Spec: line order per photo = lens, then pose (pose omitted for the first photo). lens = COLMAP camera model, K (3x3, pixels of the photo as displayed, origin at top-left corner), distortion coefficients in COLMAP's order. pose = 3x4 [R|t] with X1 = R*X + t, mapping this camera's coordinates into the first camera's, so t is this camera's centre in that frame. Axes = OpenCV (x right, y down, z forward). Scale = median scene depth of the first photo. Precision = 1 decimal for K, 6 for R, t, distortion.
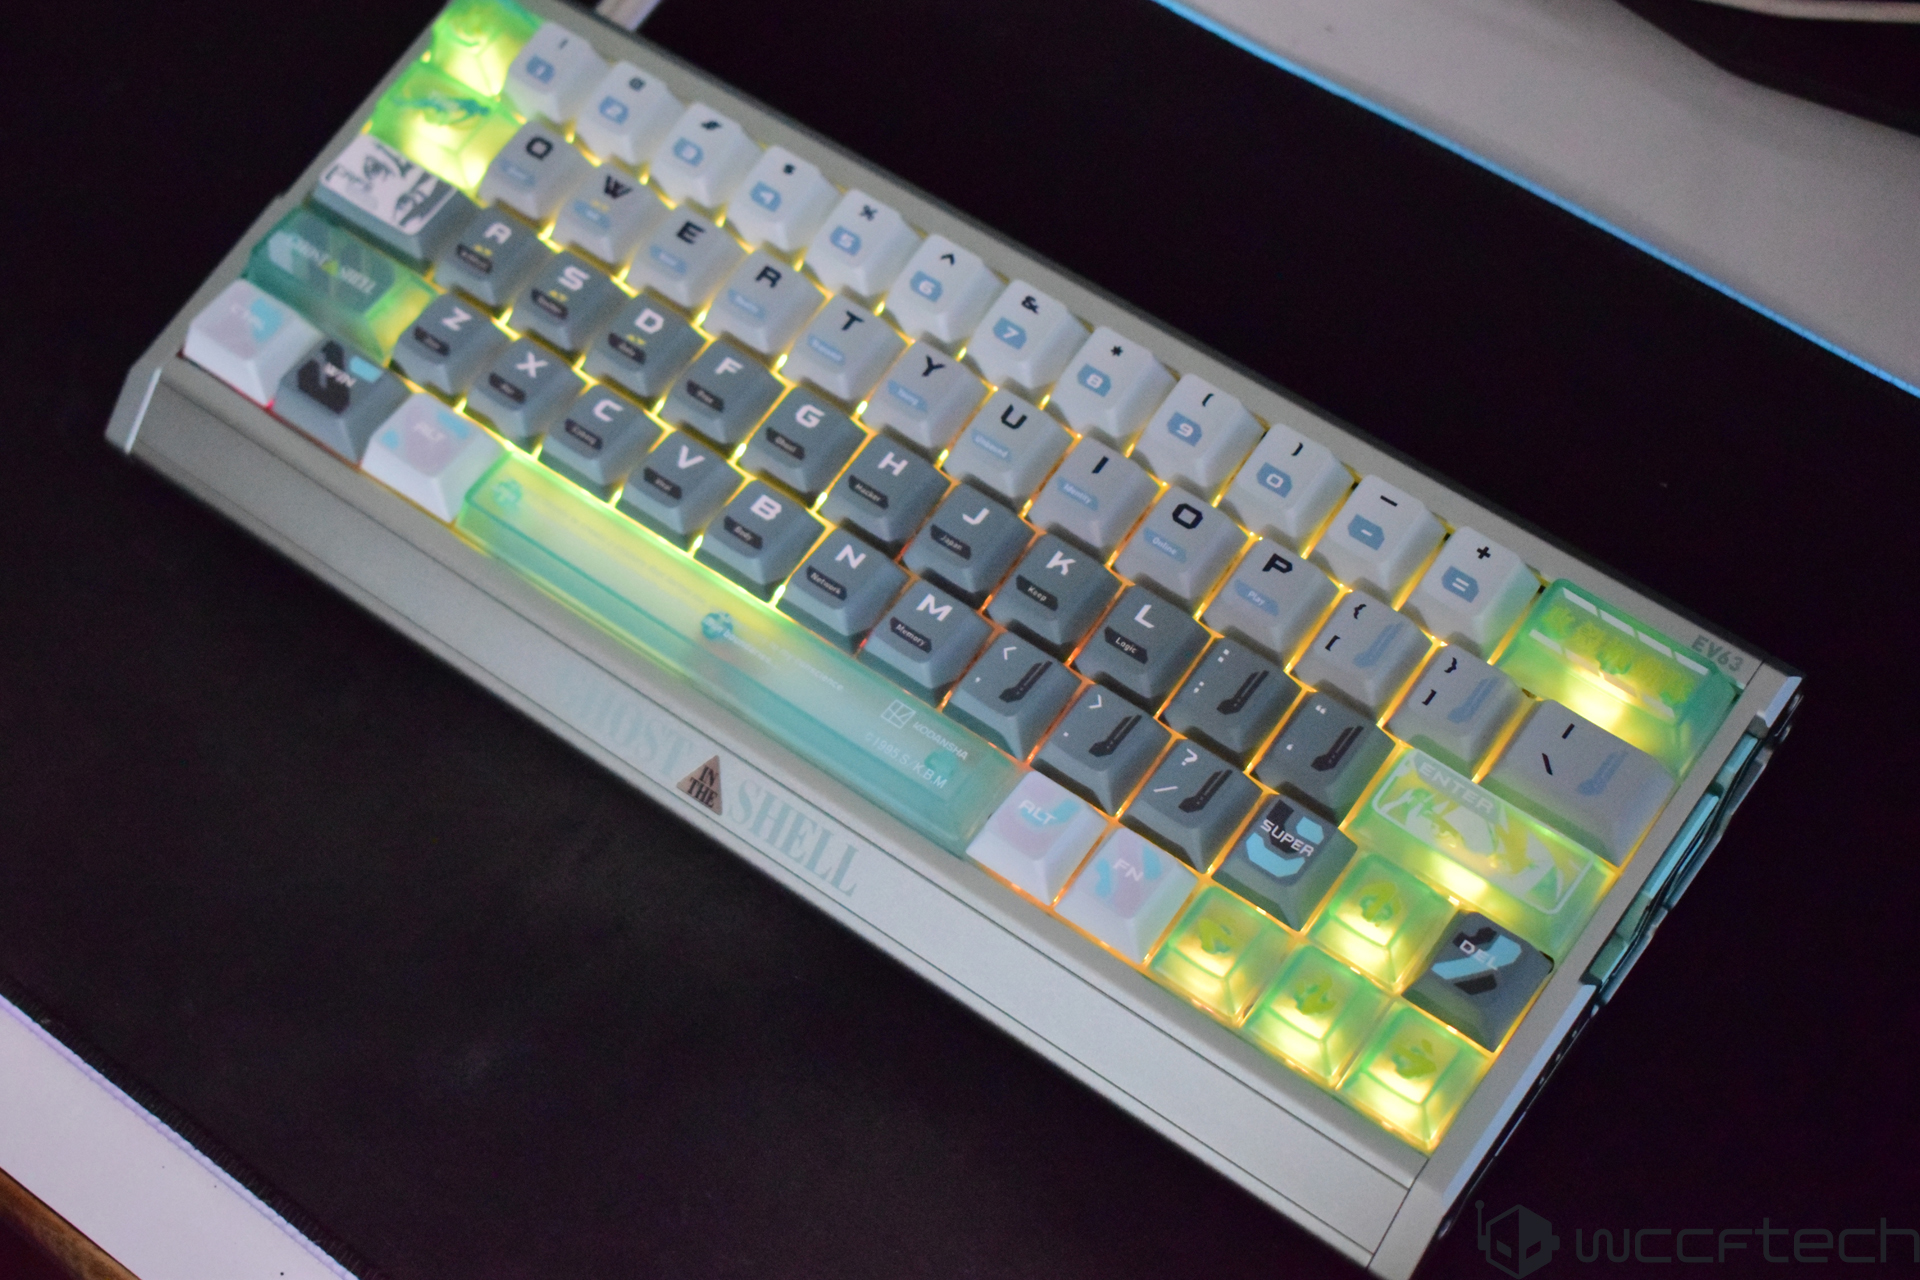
lens RADIAL K [[3267.6, 0, 957.8], [0, 3267.6, 648.4], [0, 0, 1]] dist [-0.041794, 0.000000]
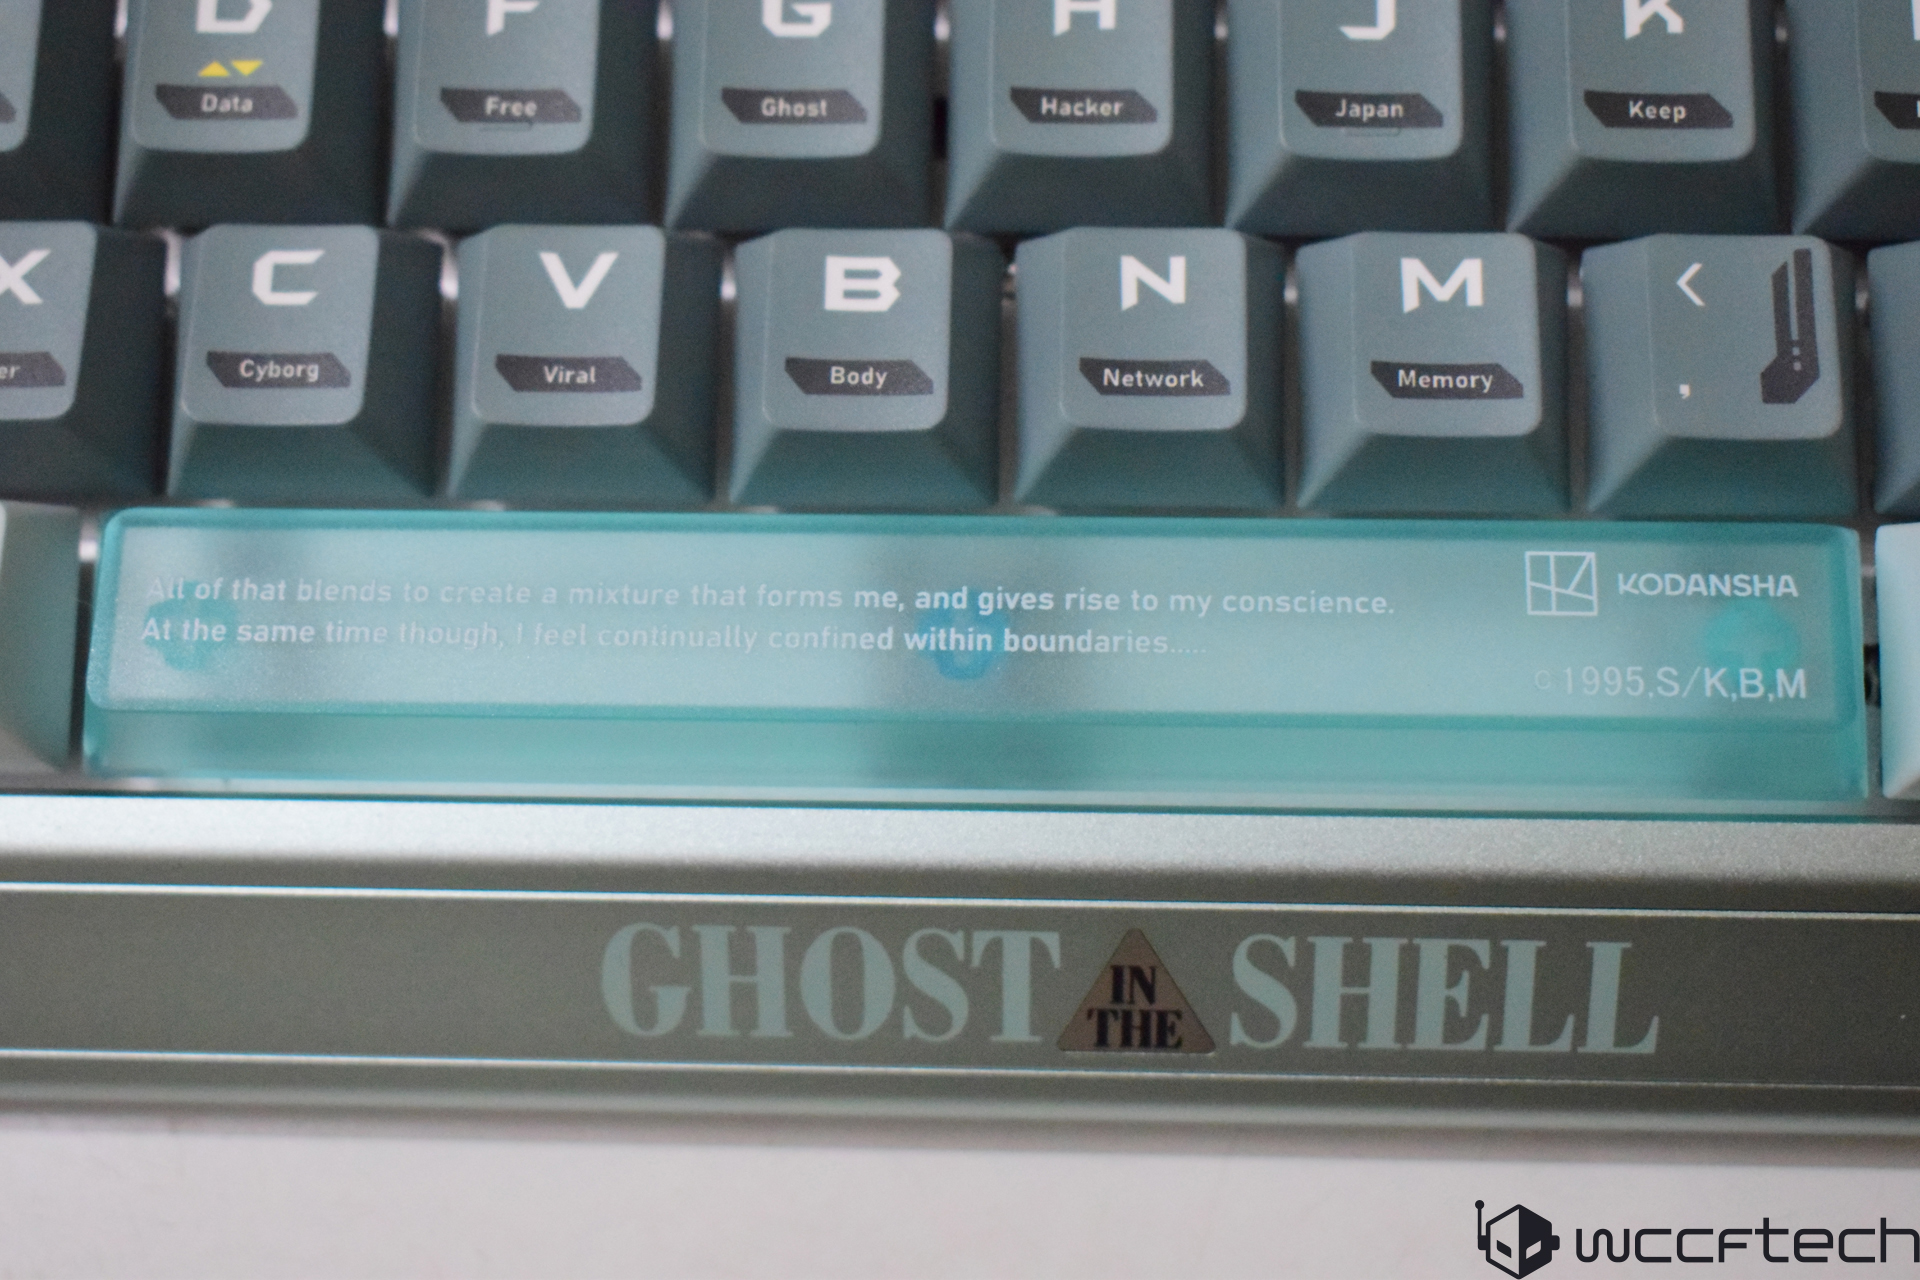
lens RADIAL K [[3085.8, 0, 952.9], [0, 3085.8, 644.4], [0, 0, 1]] dist [-0.027813, 0.000000]
pose [[0.810187, -0.538500, 0.231550, -0.154512], [0.484566, 0.837559, 0.252372, -0.092880], [-0.329838, -0.092267, 0.939518, 0.680951]]
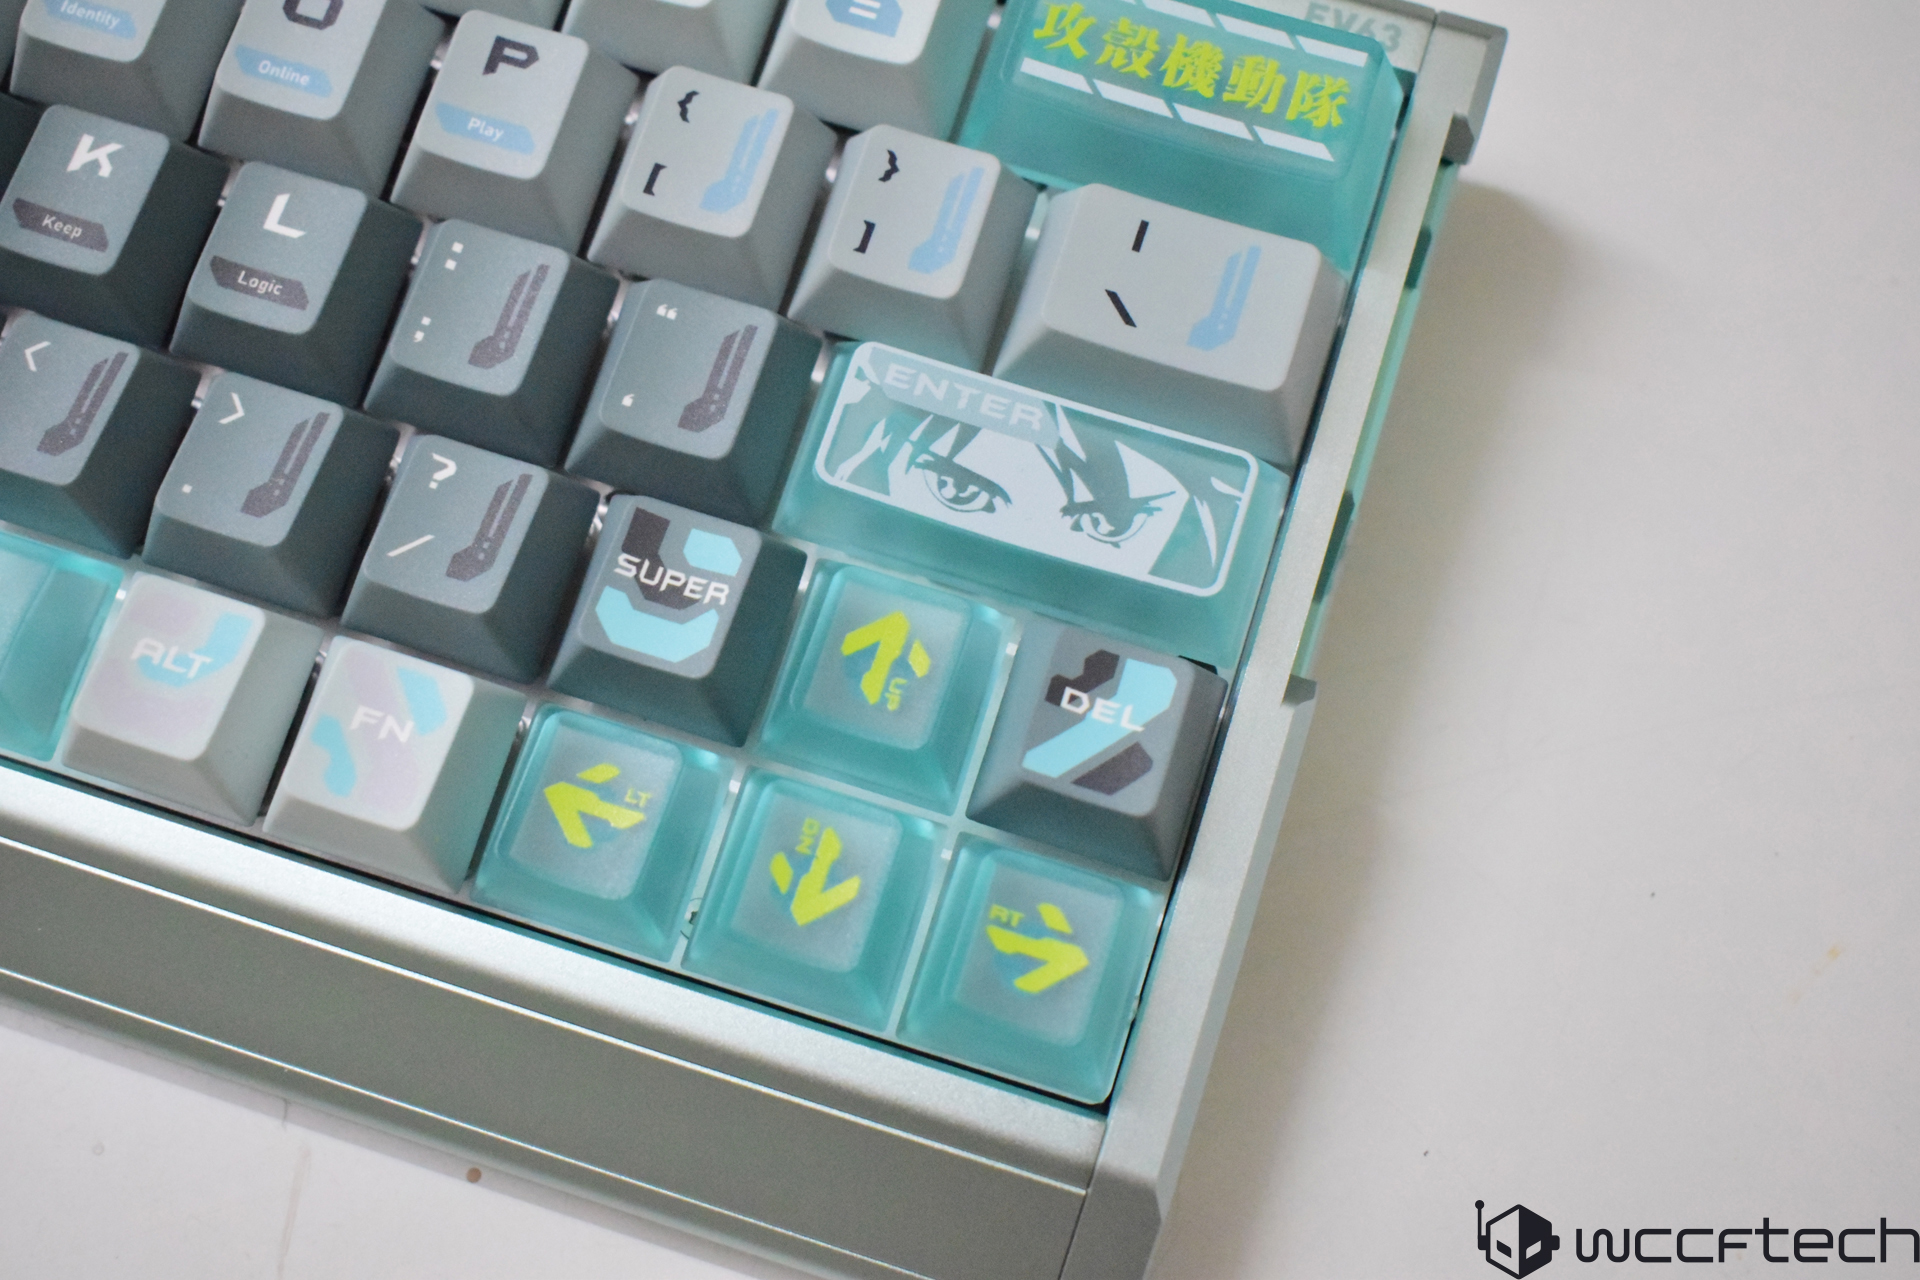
lens RADIAL K [[2302.2, 0, 956.5], [0, 2302.2, 647.6], [0, 0, 1]] dist [-0.030835, 0.000000]
pose [[0.937125, -0.279465, 0.209038, 0.061055], [0.237479, 0.949550, 0.204836, 0.005356], [-0.255737, -0.142315, 0.956214, 0.610270]]
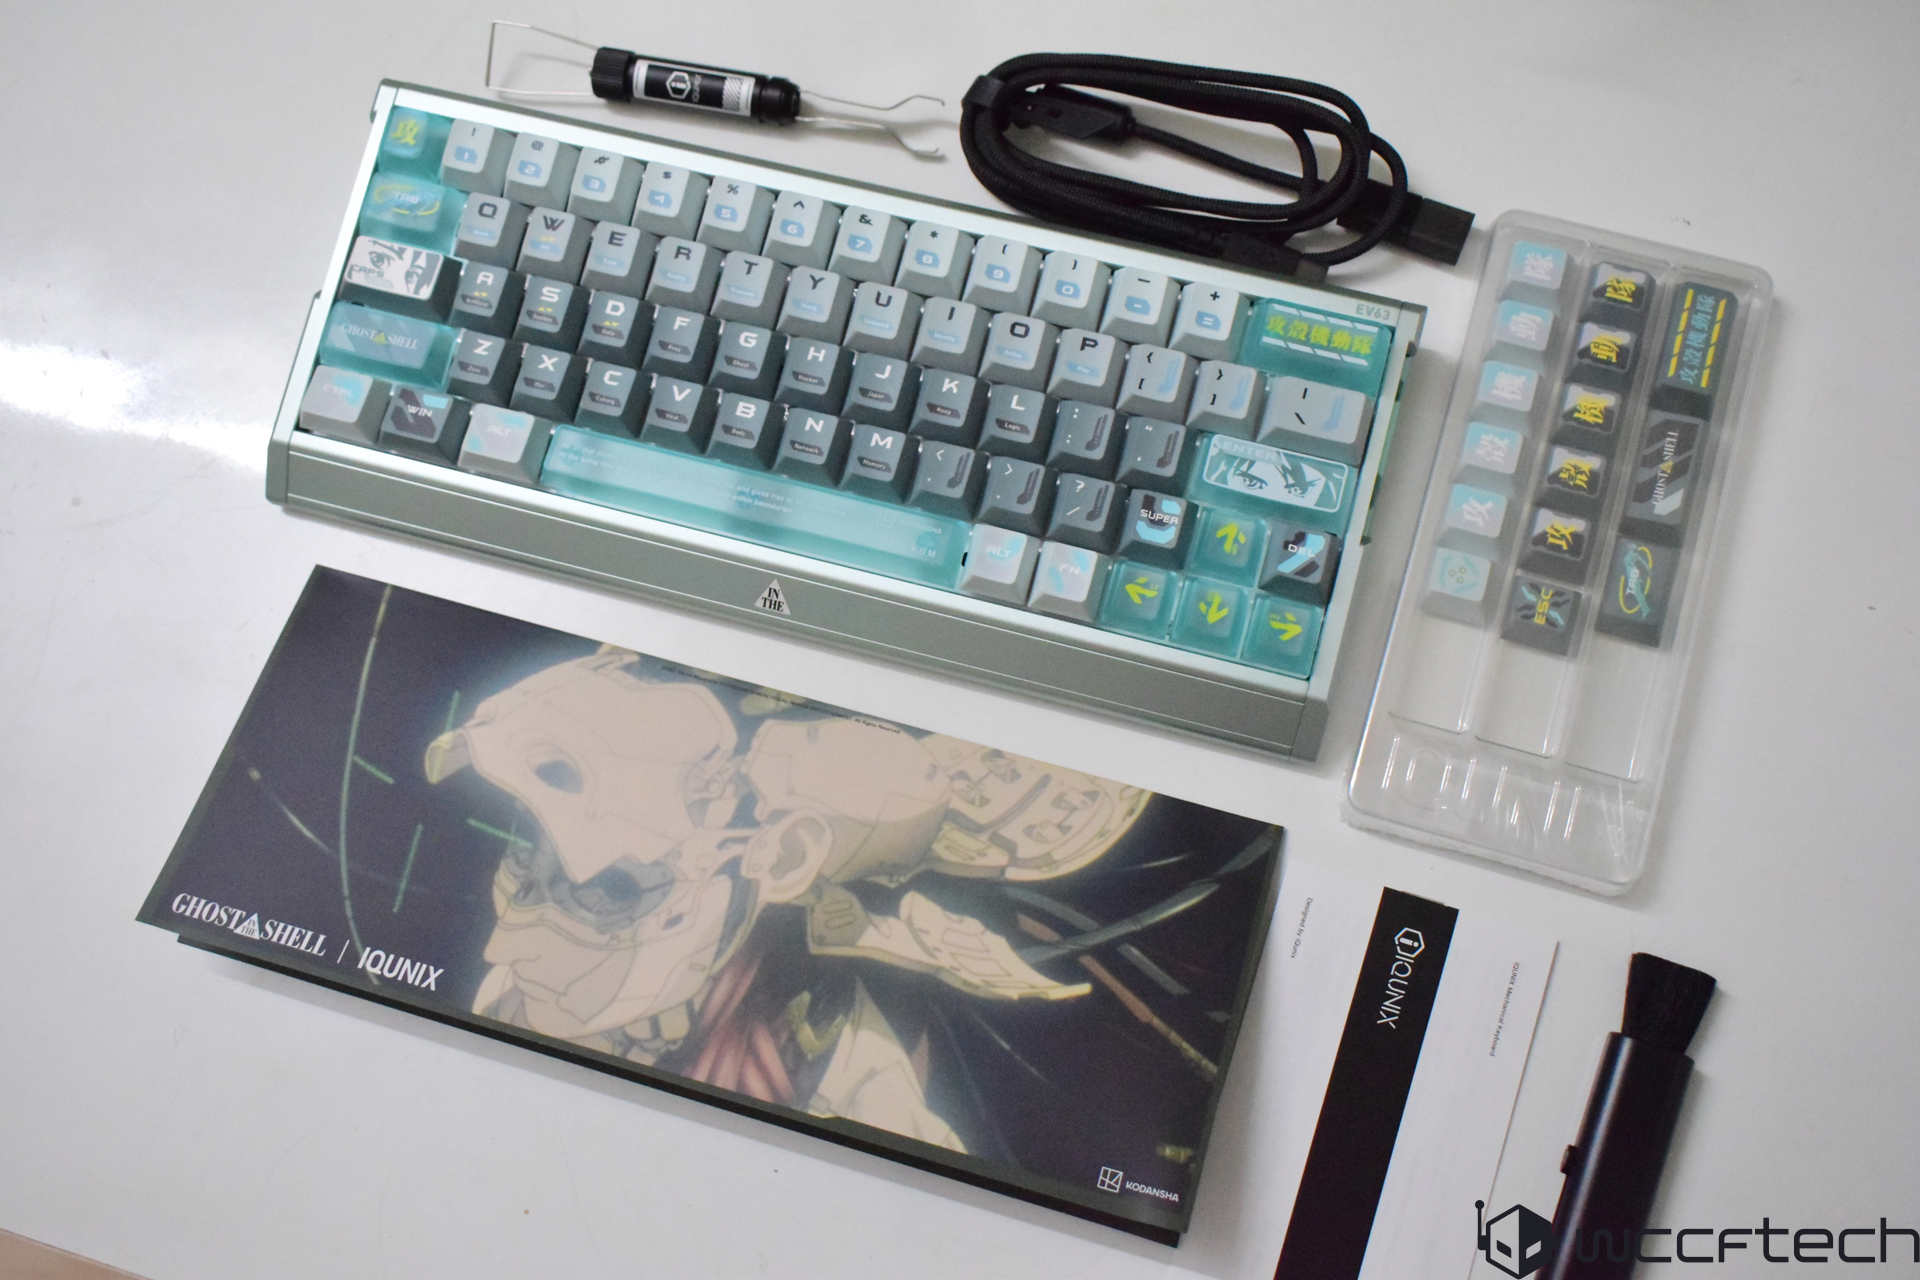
lens RADIAL K [[1951.8, 0, 961.6], [0, 1951.8, 653.0], [0, 0, 1]] dist [-0.018958, 0.000000]
pose [[0.928749, -0.345788, 0.133629, -0.126676], [0.305455, 0.918068, 0.252682, -0.138572], [-0.210055, -0.193861, 0.958277, 0.105813]]
